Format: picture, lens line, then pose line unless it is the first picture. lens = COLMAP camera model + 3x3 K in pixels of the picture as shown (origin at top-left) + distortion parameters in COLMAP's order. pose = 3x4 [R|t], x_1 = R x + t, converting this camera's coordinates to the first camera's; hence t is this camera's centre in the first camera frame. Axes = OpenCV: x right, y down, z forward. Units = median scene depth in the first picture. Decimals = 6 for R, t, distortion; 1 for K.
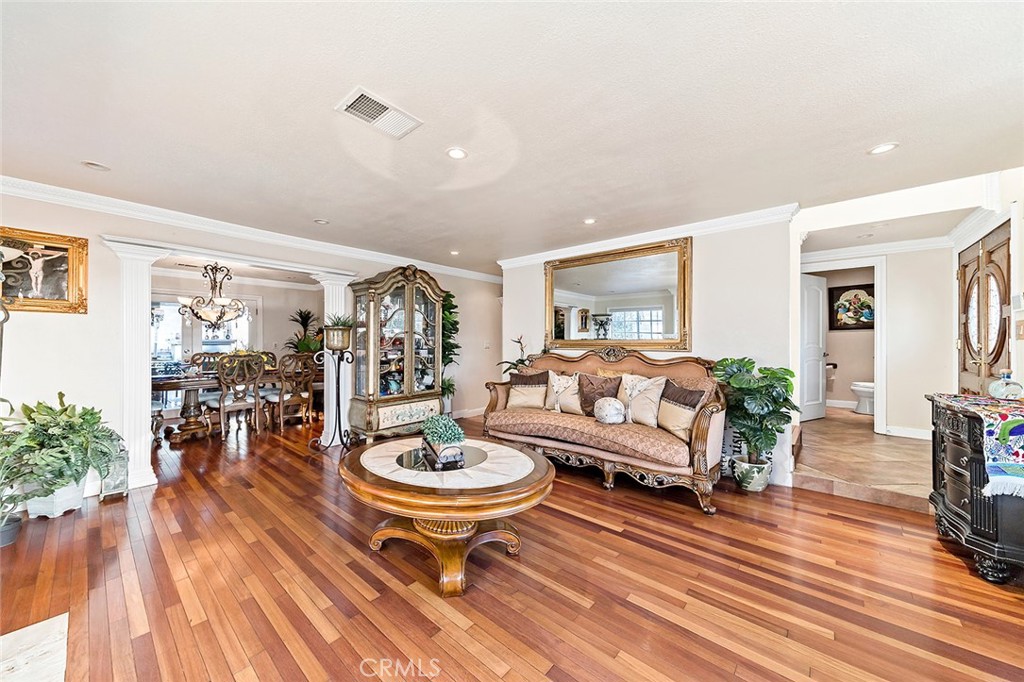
lens RADIAL K [[365.3, 0, 507.4], [0, 365.3, 340.3], [0, 0, 1]] dist [0.001097, -0.000011]
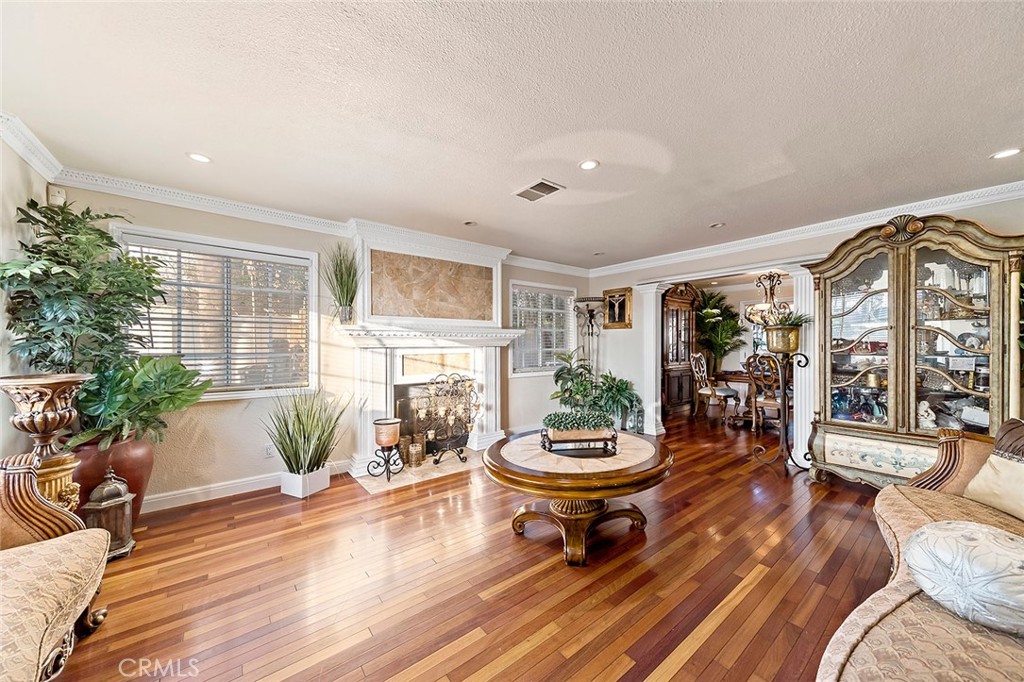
lens RADIAL K [[365.3, 0, 508.3], [0, 365.3, 345.9], [0, 0, 1]] dist [0.001097, -0.000011]
pose [[-0.191406, 0.002177, -0.981508, 0.492825], [0.006762, 0.999977, 0.000900, 0.004717], [0.981488, -0.006465, -0.191417, 0.513552]]
